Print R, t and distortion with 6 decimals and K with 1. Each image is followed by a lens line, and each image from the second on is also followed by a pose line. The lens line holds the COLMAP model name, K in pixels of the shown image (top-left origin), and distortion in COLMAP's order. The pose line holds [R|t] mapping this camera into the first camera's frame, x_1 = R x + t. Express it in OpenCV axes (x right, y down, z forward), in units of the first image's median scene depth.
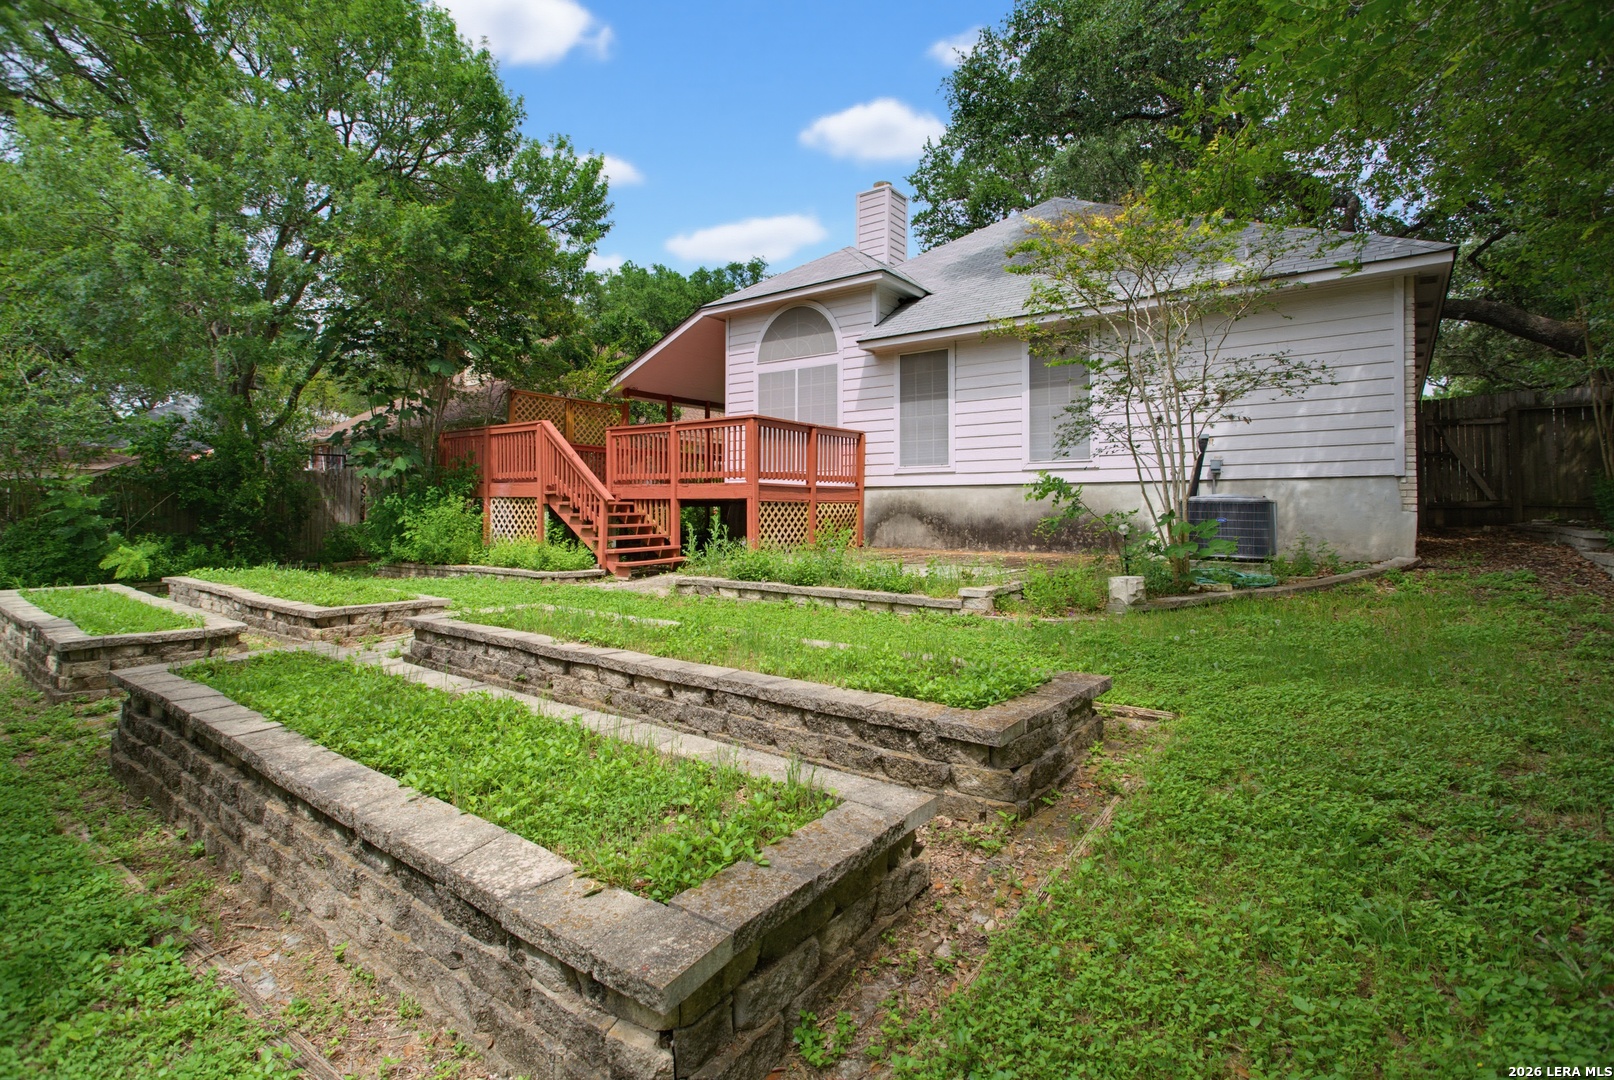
lens RADIAL K [[757.2, 0, 797.3], [0, 757.2, 499.1], [0, 0, 1]] dist [-0.008618, 0.001612]
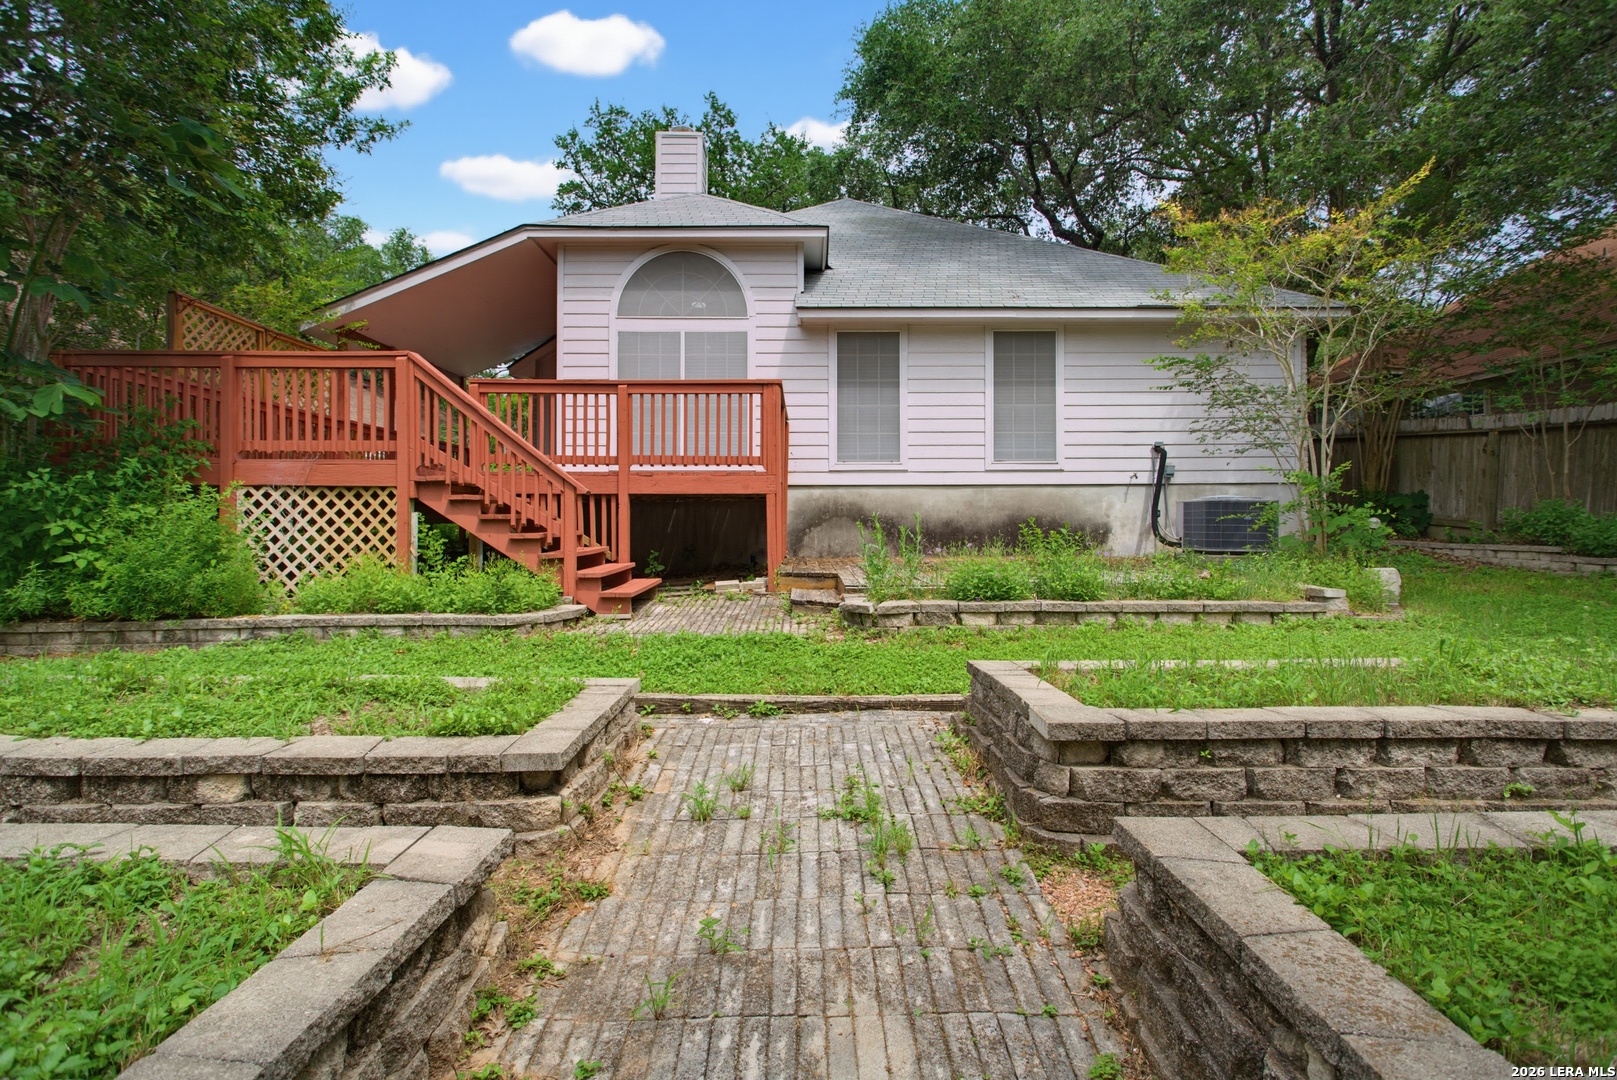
lens RADIAL K [[758.6, 0, 811.0], [0, 758.6, 534.1], [0, 0, 1]] dist [-0.008618, 0.001612]
pose [[0.793472, -0.012977, 0.608469, -0.430829], [-0.003825, 0.999647, 0.026308, 0.016572], [-0.608595, -0.023202, 0.793142, 0.349643]]
